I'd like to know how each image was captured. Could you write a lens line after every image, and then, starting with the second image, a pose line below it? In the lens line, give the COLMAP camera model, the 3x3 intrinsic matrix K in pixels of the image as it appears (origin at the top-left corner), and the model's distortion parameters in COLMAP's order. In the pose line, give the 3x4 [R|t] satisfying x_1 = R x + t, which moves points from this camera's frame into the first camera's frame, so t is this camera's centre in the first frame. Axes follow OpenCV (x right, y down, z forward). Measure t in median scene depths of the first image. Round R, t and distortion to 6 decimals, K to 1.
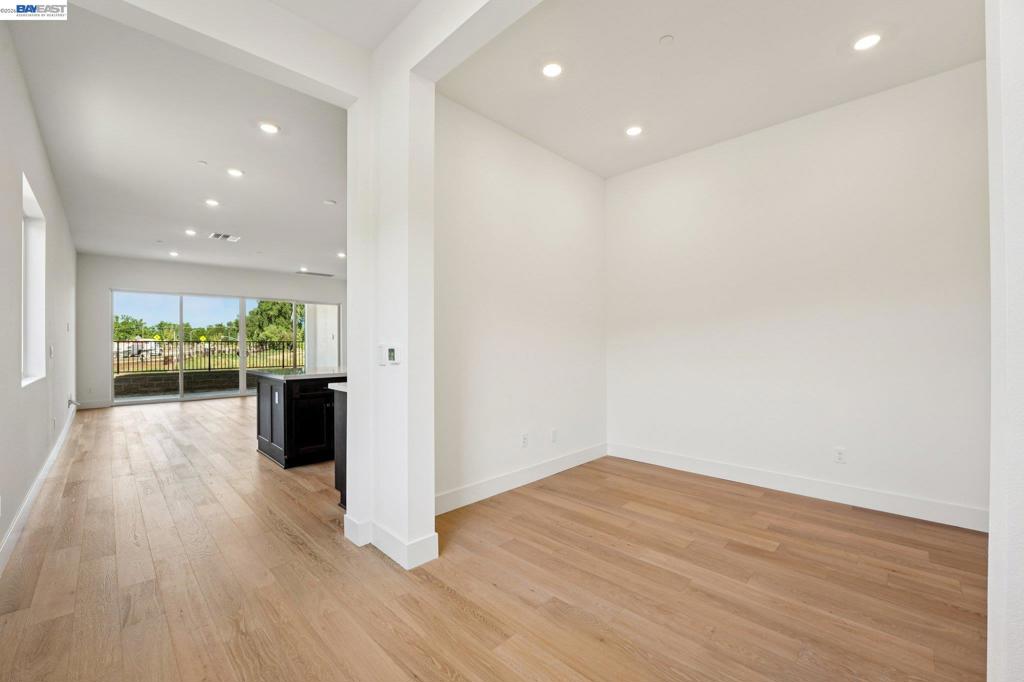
lens RADIAL K [[417.1, 0, 508.8], [0, 417.1, 344.2], [0, 0, 1]] dist [-0.028221, 0.002971]
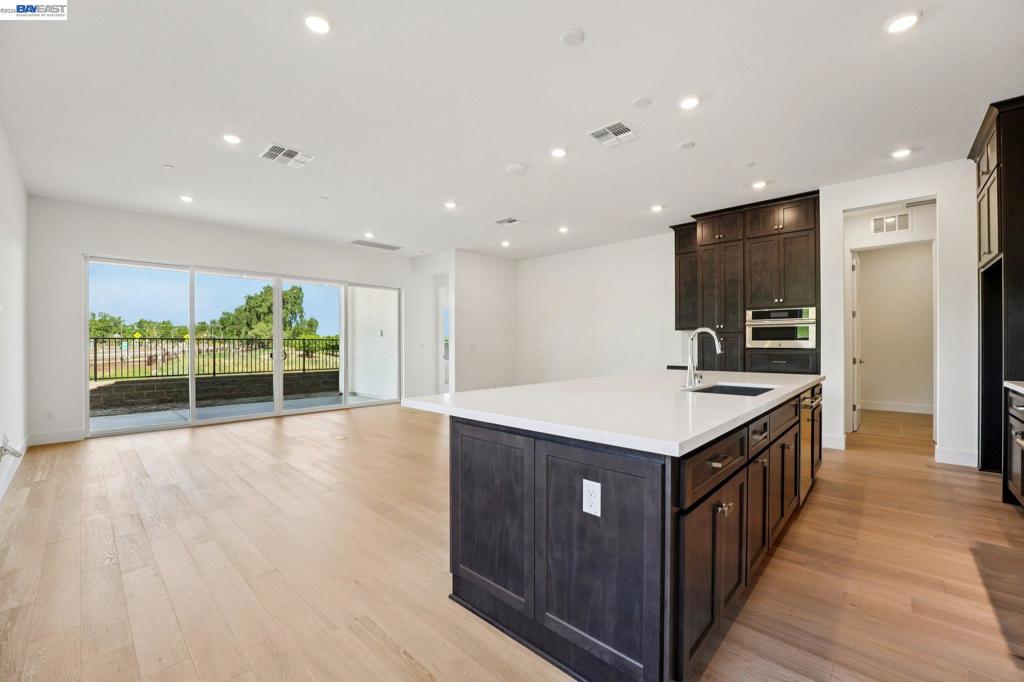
lens RADIAL K [[417.1, 0, 510.0], [0, 417.1, 344.7], [0, 0, 1]] dist [-0.028221, 0.002971]
pose [[0.999497, 0.002166, 0.031643, -0.096602], [-0.002261, 0.999993, 0.002985, 0.000537], [-0.031636, -0.003055, 0.999495, 0.100198]]
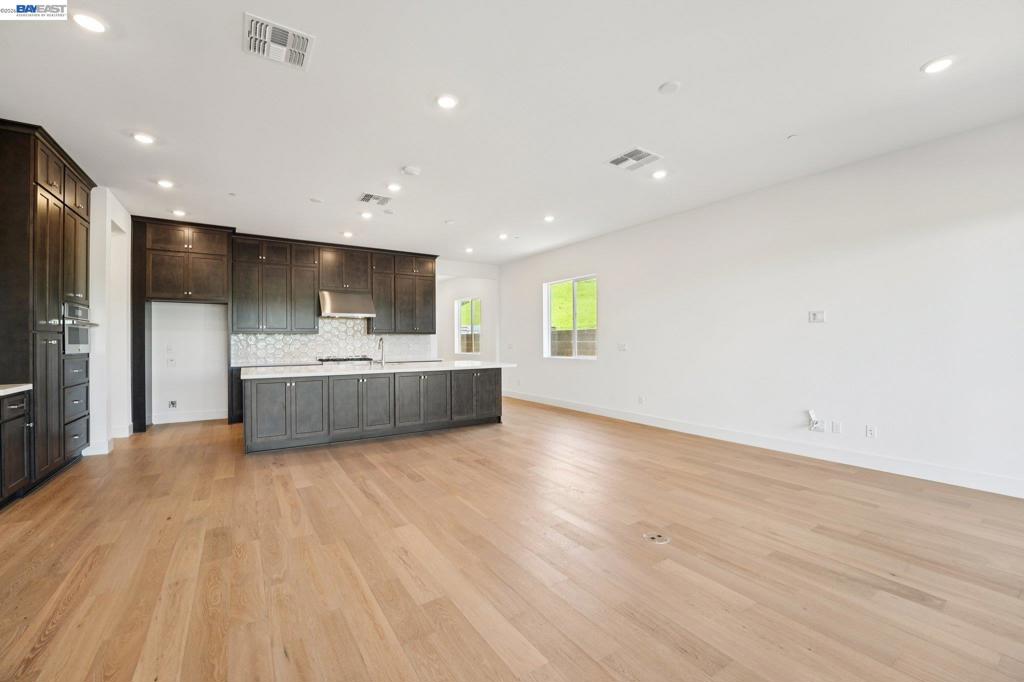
lens RADIAL K [[417.1, 0, 515.3], [0, 417.1, 341.2], [0, 0, 1]] dist [-0.028221, 0.002971]
pose [[-0.981831, 0.008012, 0.189591, -0.156006], [0.007943, 0.999968, -0.001125, -0.000870], [-0.189594, 0.000401, -0.981863, 0.396871]]
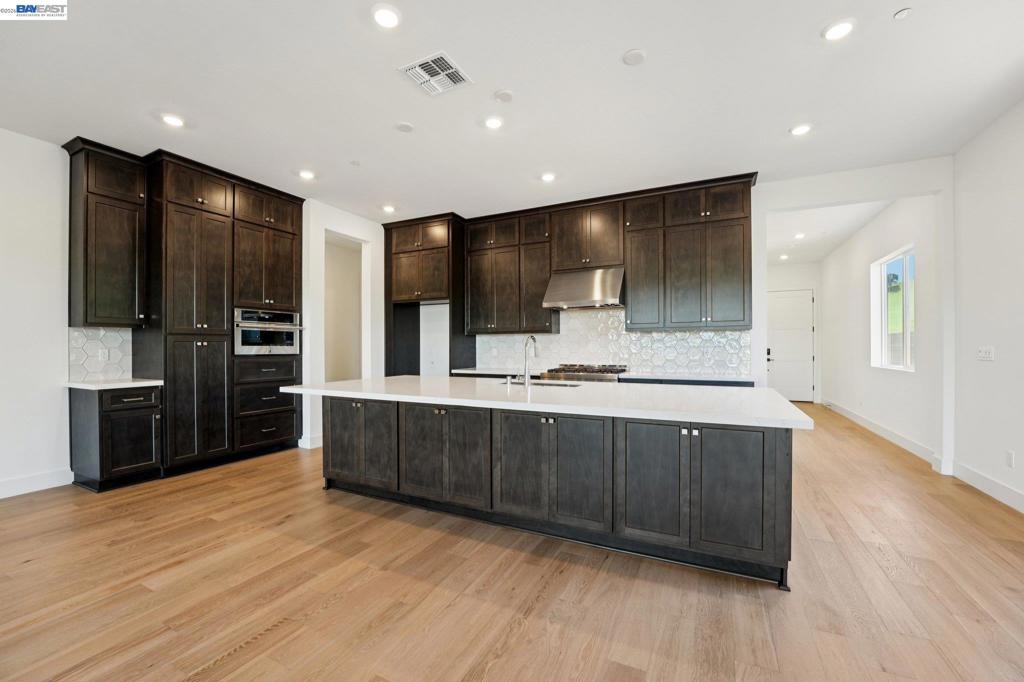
lens RADIAL K [[417.1, 0, 505.7], [0, 417.1, 350.0], [0, 0, 1]] dist [-0.028221, 0.002971]
pose [[-0.316299, -0.001582, 0.948658, -0.158114], [0.002236, 0.999995, 0.002413, 0.000349], [-0.948657, 0.002885, -0.316293, 0.243447]]
